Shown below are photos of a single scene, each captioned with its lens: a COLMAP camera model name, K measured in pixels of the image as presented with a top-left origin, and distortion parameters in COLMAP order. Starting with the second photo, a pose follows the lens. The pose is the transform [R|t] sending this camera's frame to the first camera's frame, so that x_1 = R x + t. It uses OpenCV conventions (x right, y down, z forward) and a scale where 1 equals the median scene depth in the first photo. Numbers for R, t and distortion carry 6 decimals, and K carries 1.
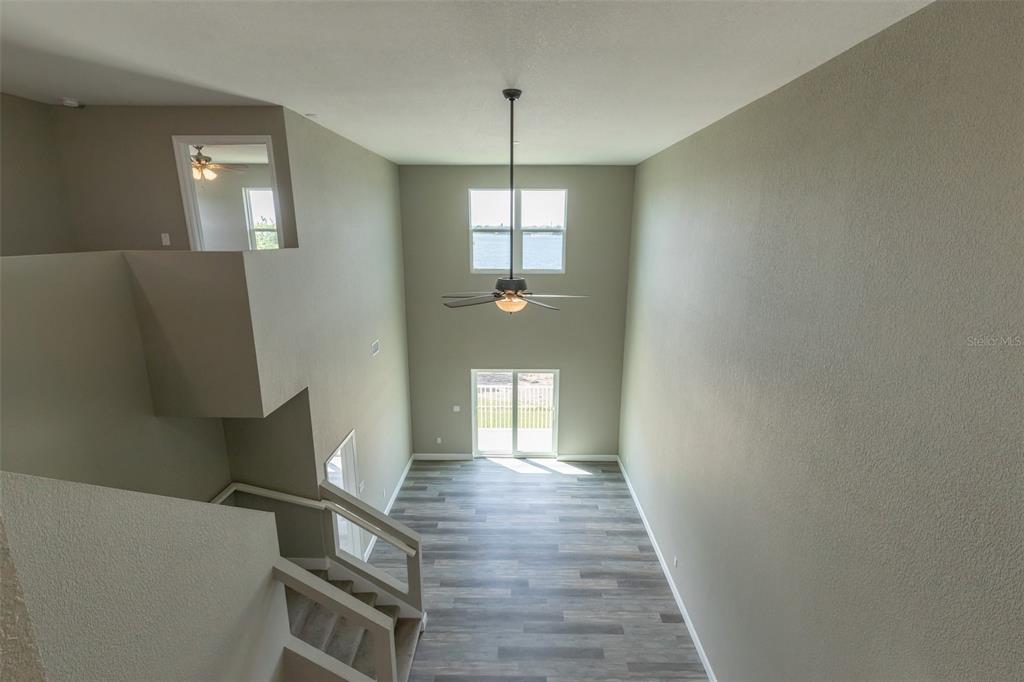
lens RADIAL K [[459.4, 0, 525.8], [0, 459.4, 341.7], [0, 0, 1]] dist [0.011456, -0.001439]
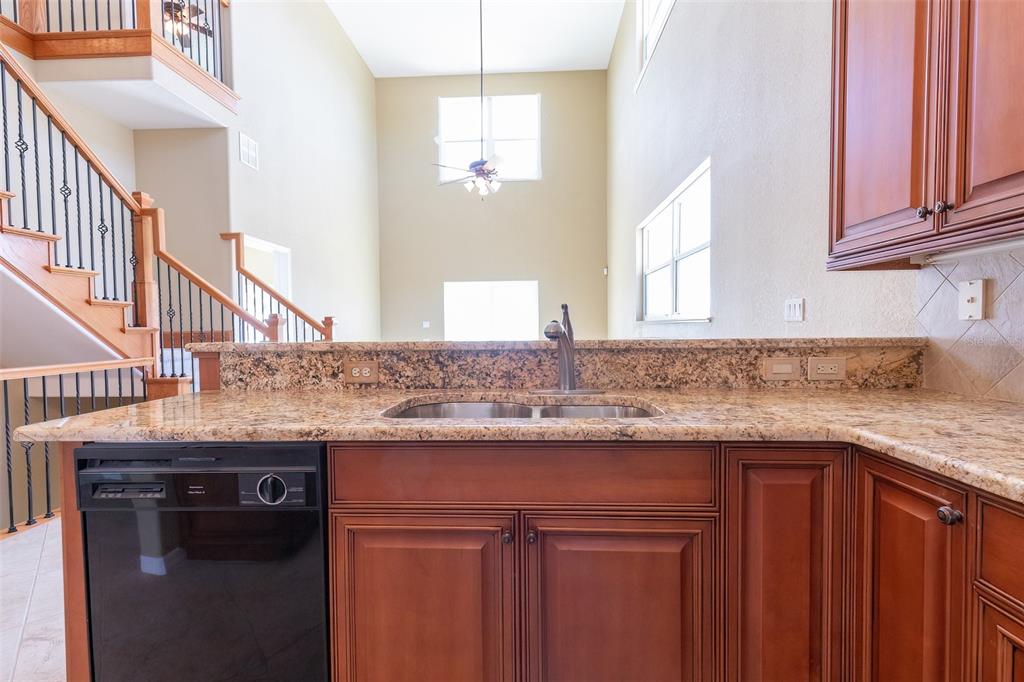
lens RADIAL K [[459.4, 0, 514.6], [0, 459.4, 344.0], [0, 0, 1]] dist [0.011456, -0.001439]
pose [[0.997643, -0.017238, -0.066412, 0.092954], [0.003647, 0.979879, -0.199560, 0.395008], [0.068516, 0.198848, 0.977632, 0.121829]]
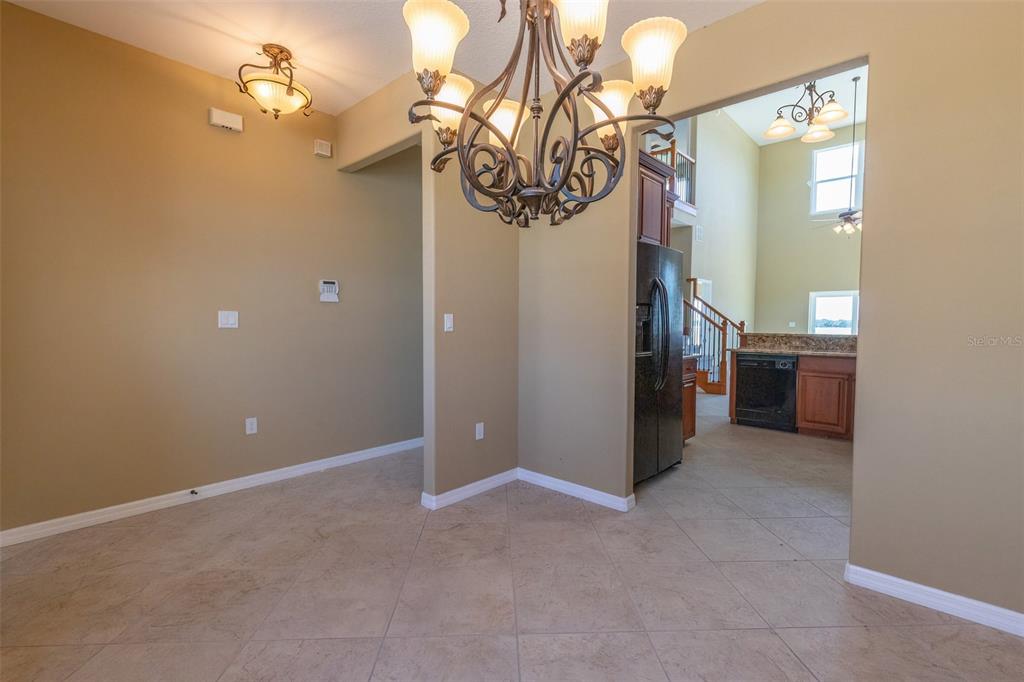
lens RADIAL K [[459.4, 0, 525.5], [0, 459.4, 335.3], [0, 0, 1]] dist [0.011456, -0.001439]
pose [[0.735374, 0.017062, -0.677447, 0.167102], [-0.164161, 0.974392, -0.153657, 0.510018], [0.657477, 0.224206, 0.719344, -0.367983]]
